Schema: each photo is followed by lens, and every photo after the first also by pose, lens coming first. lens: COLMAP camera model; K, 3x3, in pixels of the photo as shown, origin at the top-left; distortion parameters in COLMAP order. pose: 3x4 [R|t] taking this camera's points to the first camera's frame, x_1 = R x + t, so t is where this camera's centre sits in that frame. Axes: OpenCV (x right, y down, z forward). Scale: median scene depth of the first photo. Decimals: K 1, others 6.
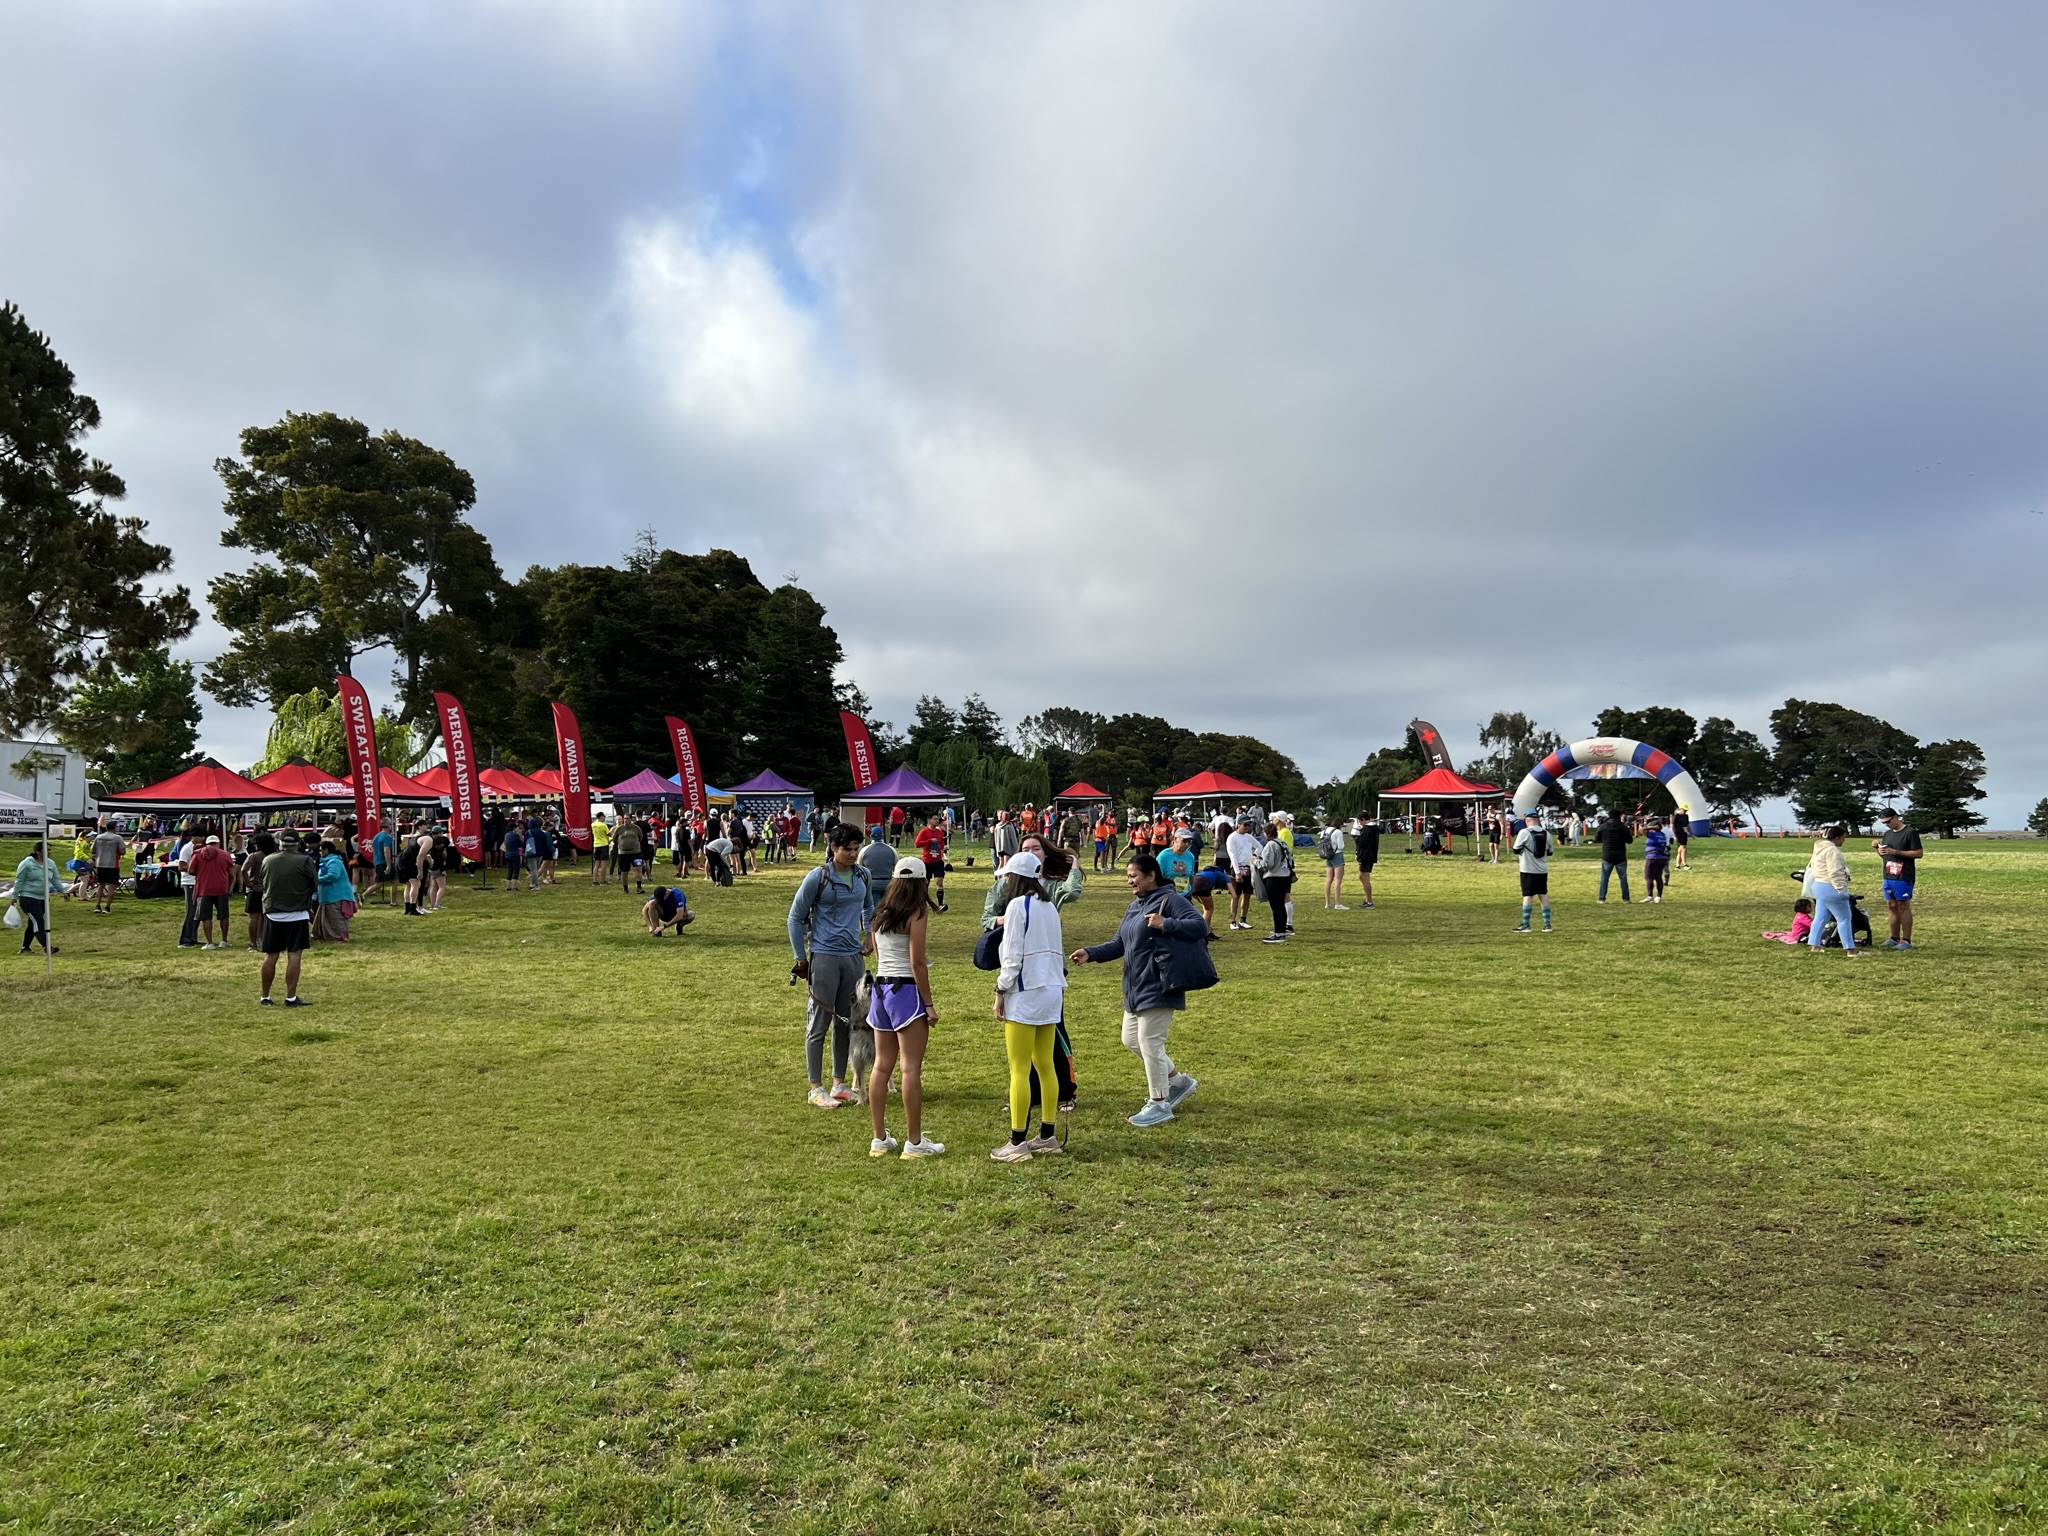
lens RADIAL K [[1539.9, 0, 1025.0], [0, 1539.9, 770.7], [0, 0, 1]] dist [-0.011561, -0.001982]
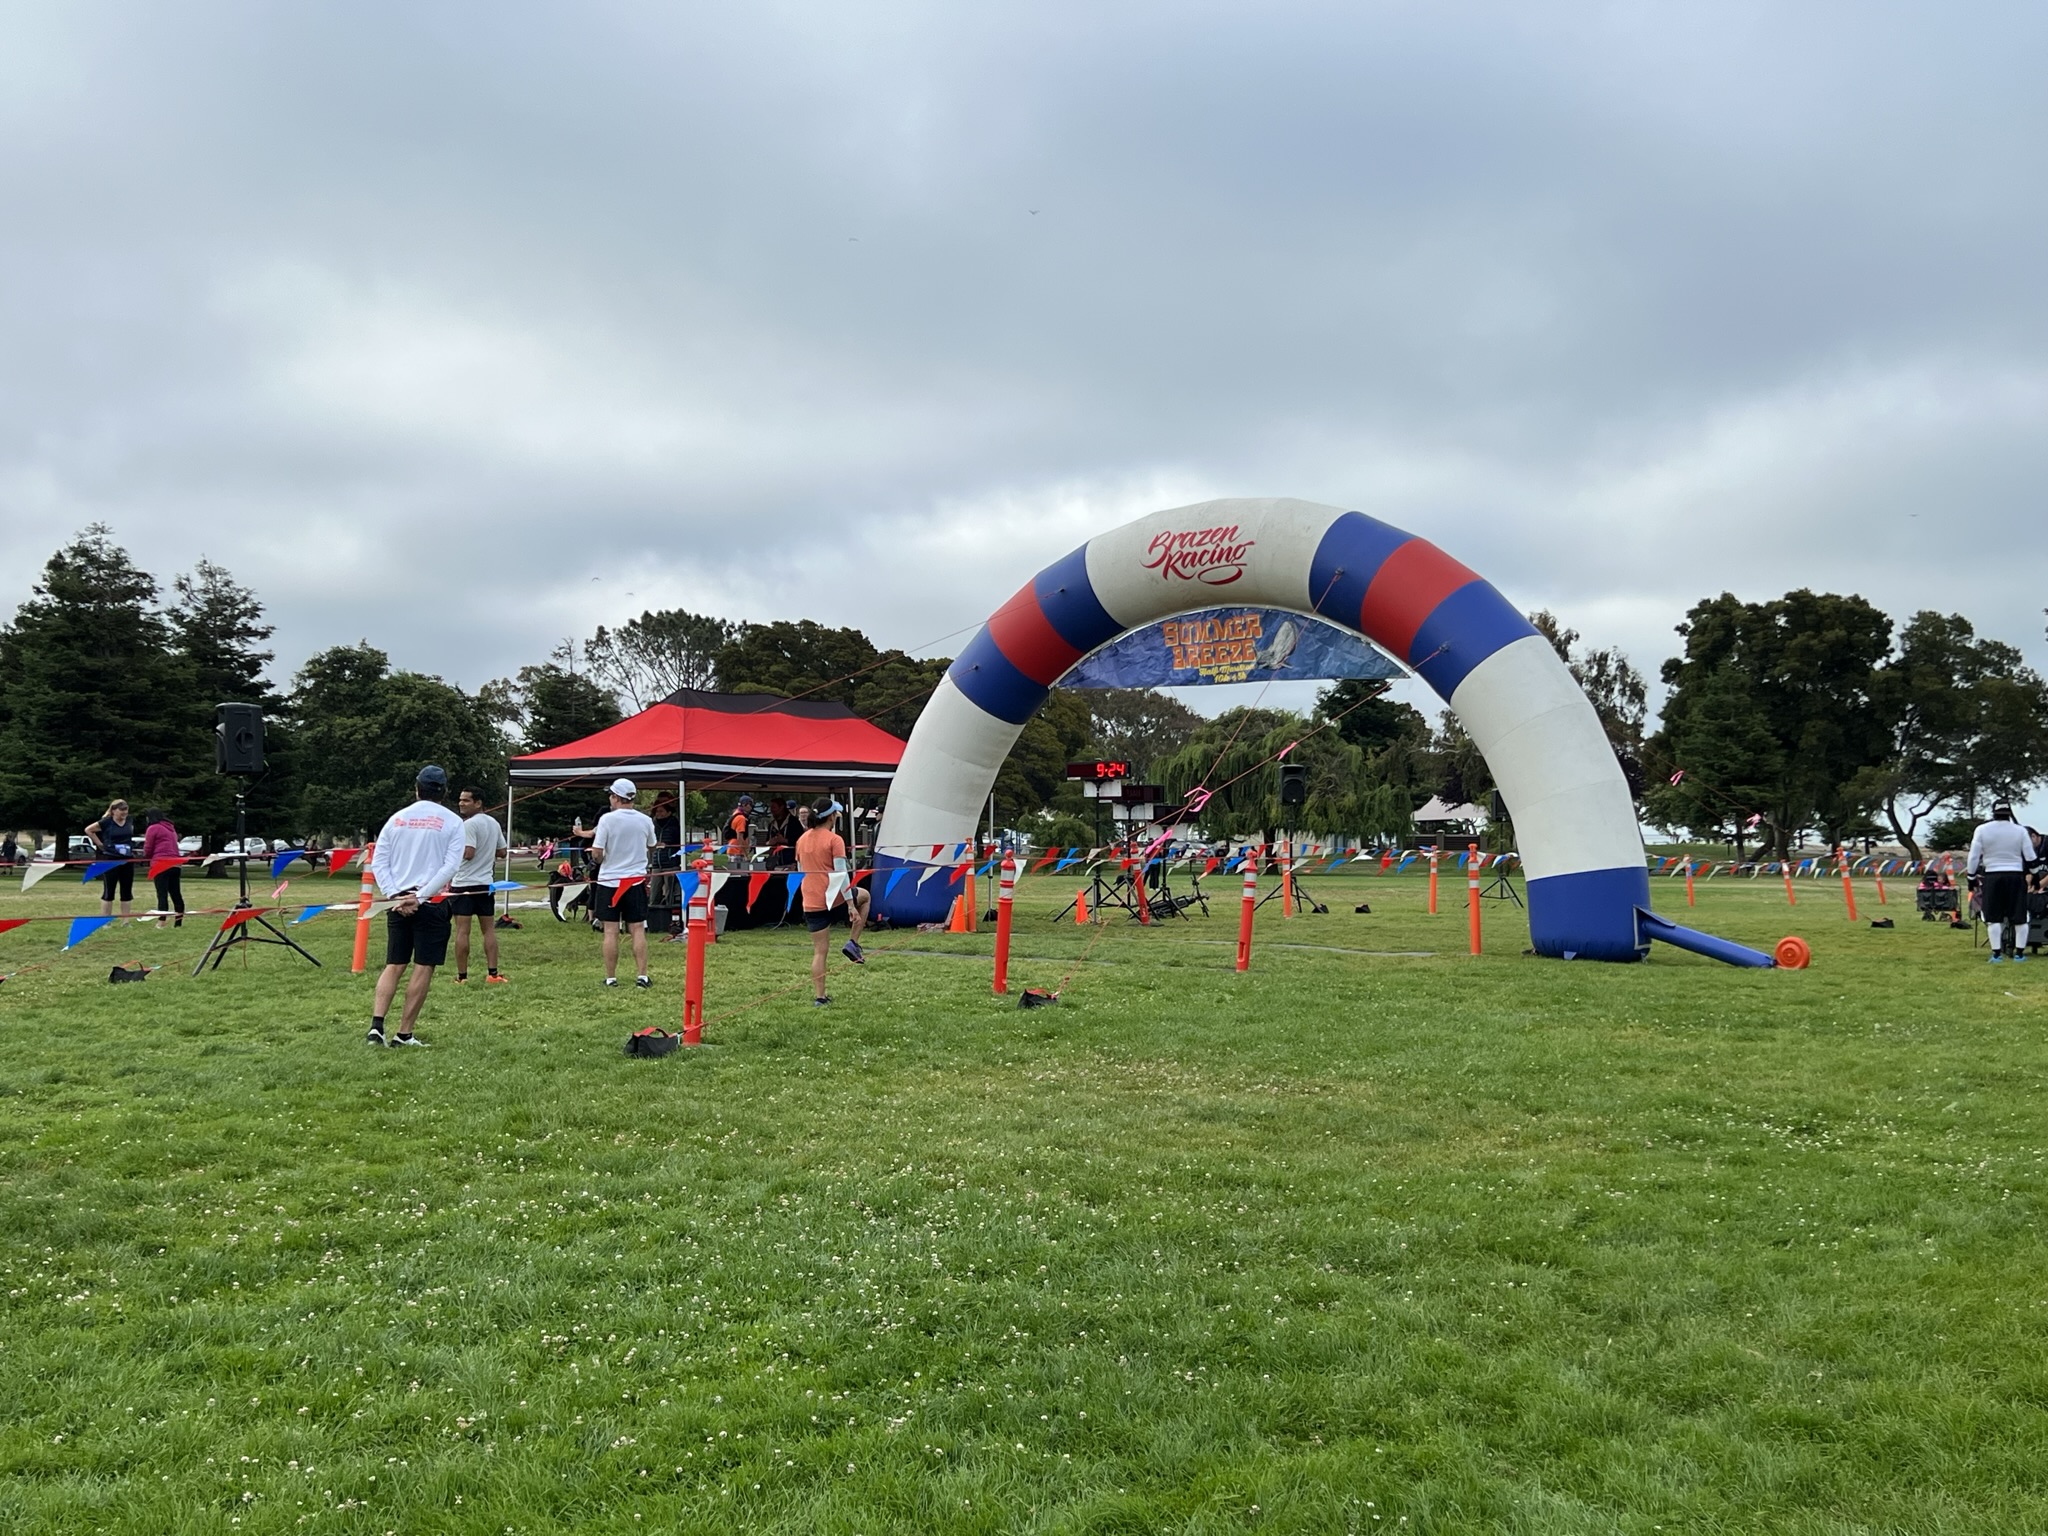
lens RADIAL K [[2240.5, 0, 1021.4], [0, 2240.5, 766.0], [0, 0, 1]] dist [0.001231, 0.000000]
pose [[0.999978, 0.002502, -0.006152, 0.177704], [-0.002512, 0.999995, -0.001671, 0.013583], [0.006148, 0.001687, 0.999980, 0.319781]]
